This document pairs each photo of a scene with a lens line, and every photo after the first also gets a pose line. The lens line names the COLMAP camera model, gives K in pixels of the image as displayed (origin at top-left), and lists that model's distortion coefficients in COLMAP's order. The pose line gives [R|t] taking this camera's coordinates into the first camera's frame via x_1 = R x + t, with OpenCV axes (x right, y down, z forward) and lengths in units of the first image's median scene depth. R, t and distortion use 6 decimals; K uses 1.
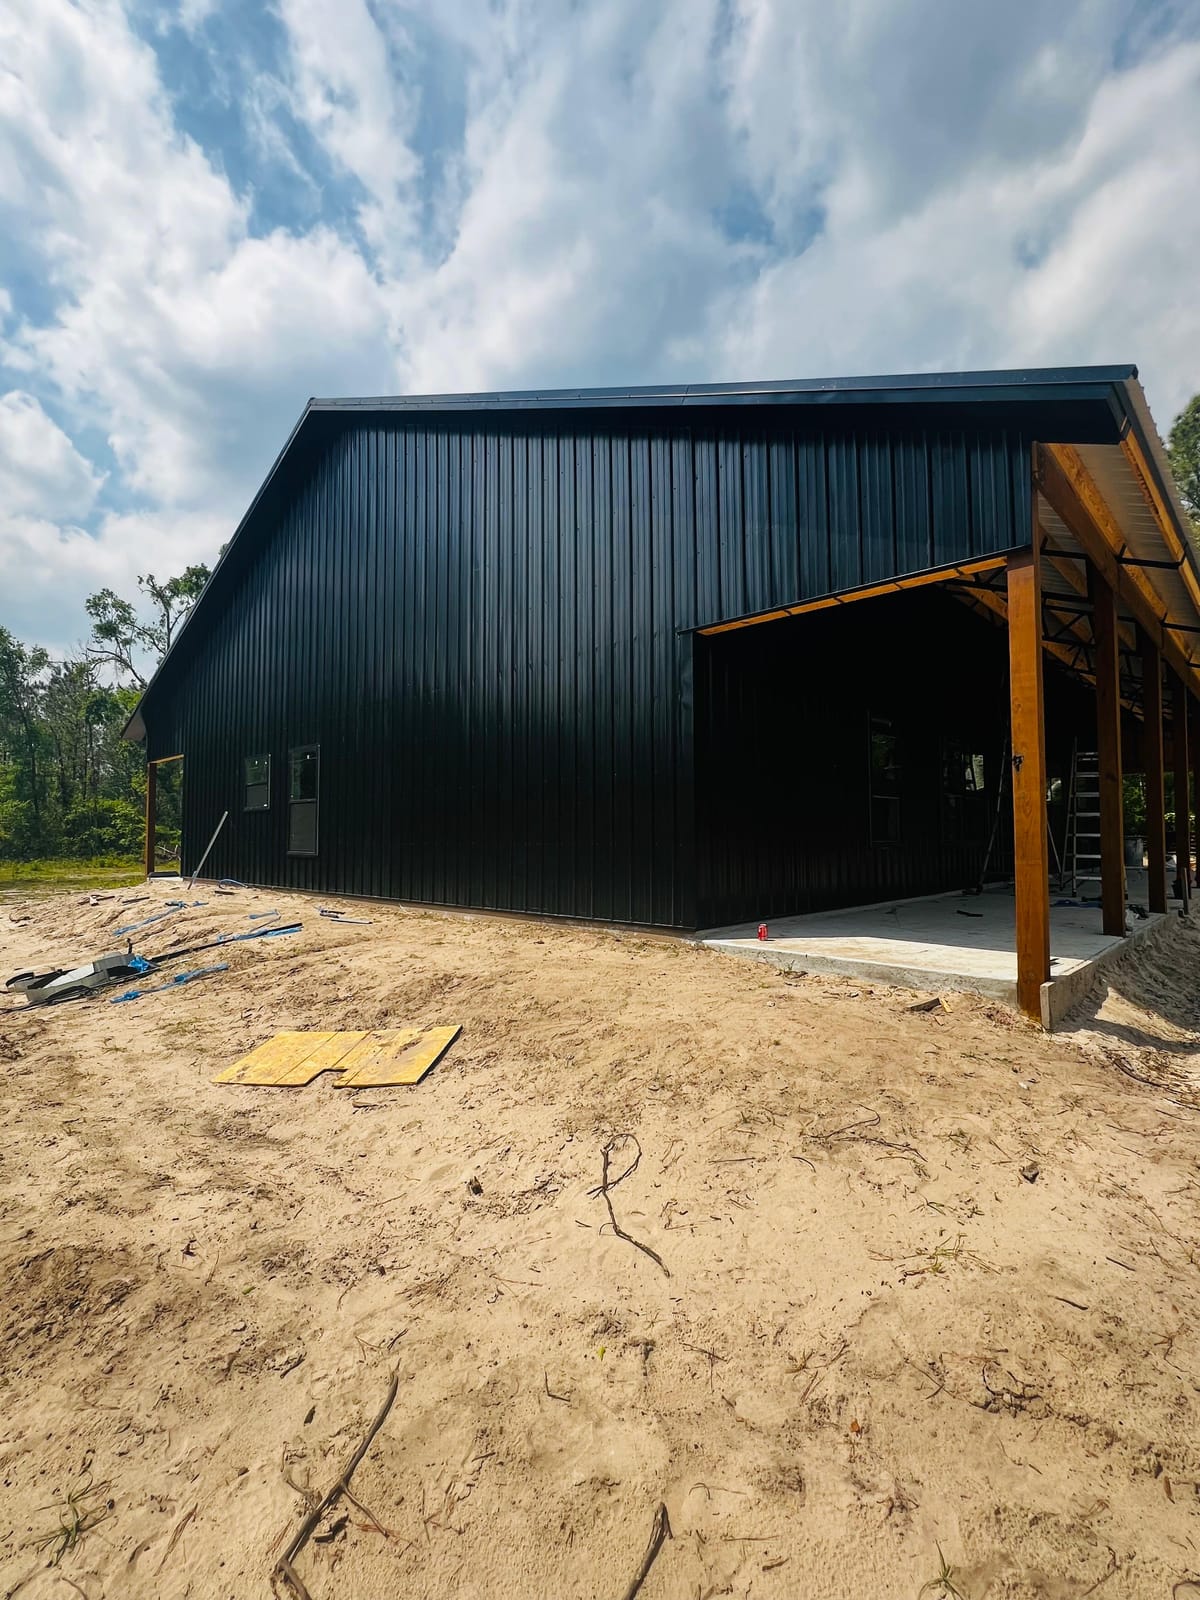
lens RADIAL K [[792.0, 0, 600.0], [0, 792.0, 800.0], [0, 0, 1]] dist [0.000507, -0.000355]
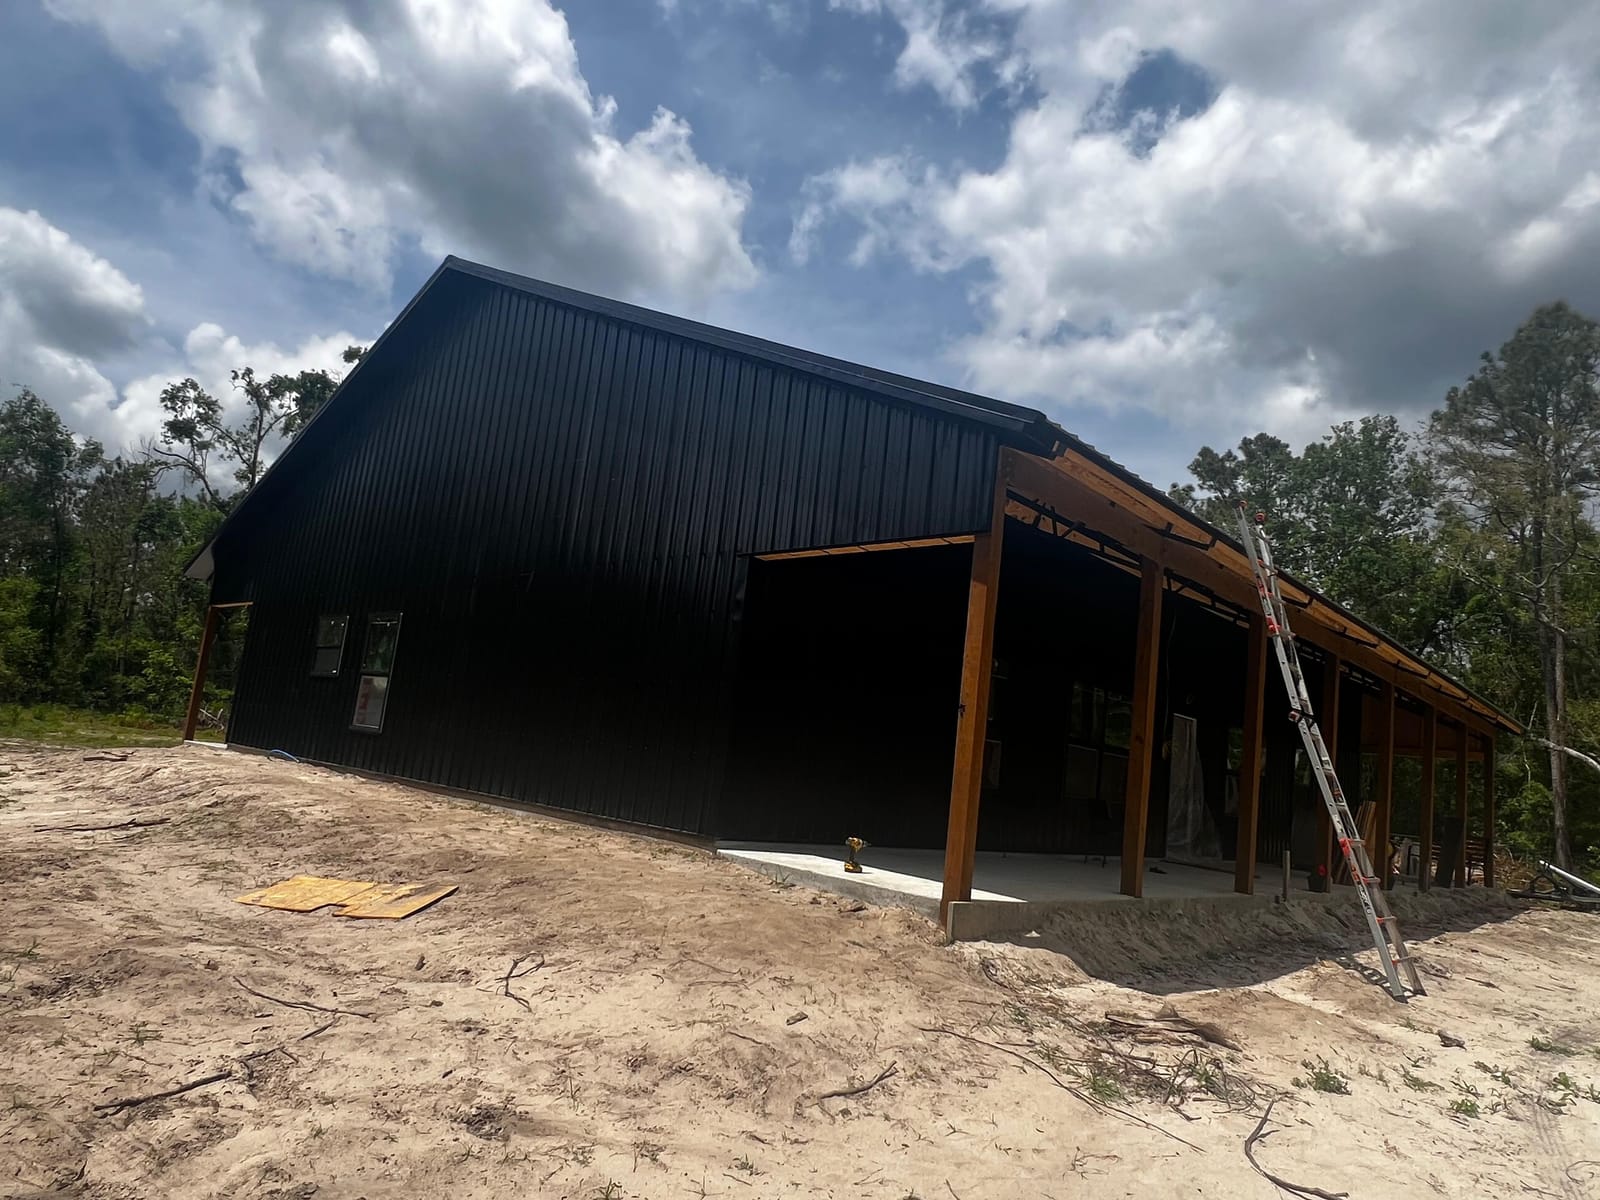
lens RADIAL K [[1068.1, 0, 800.0], [0, 1068.1, 600.0], [0, 0, 1]] dist [-0.000497, -0.000376]
pose [[0.993257, 0.115521, -0.009792, 0.091888], [-0.115899, 0.987292, -0.108726, -0.002828], [-0.002892, 0.109127, 0.994024, -0.187263]]
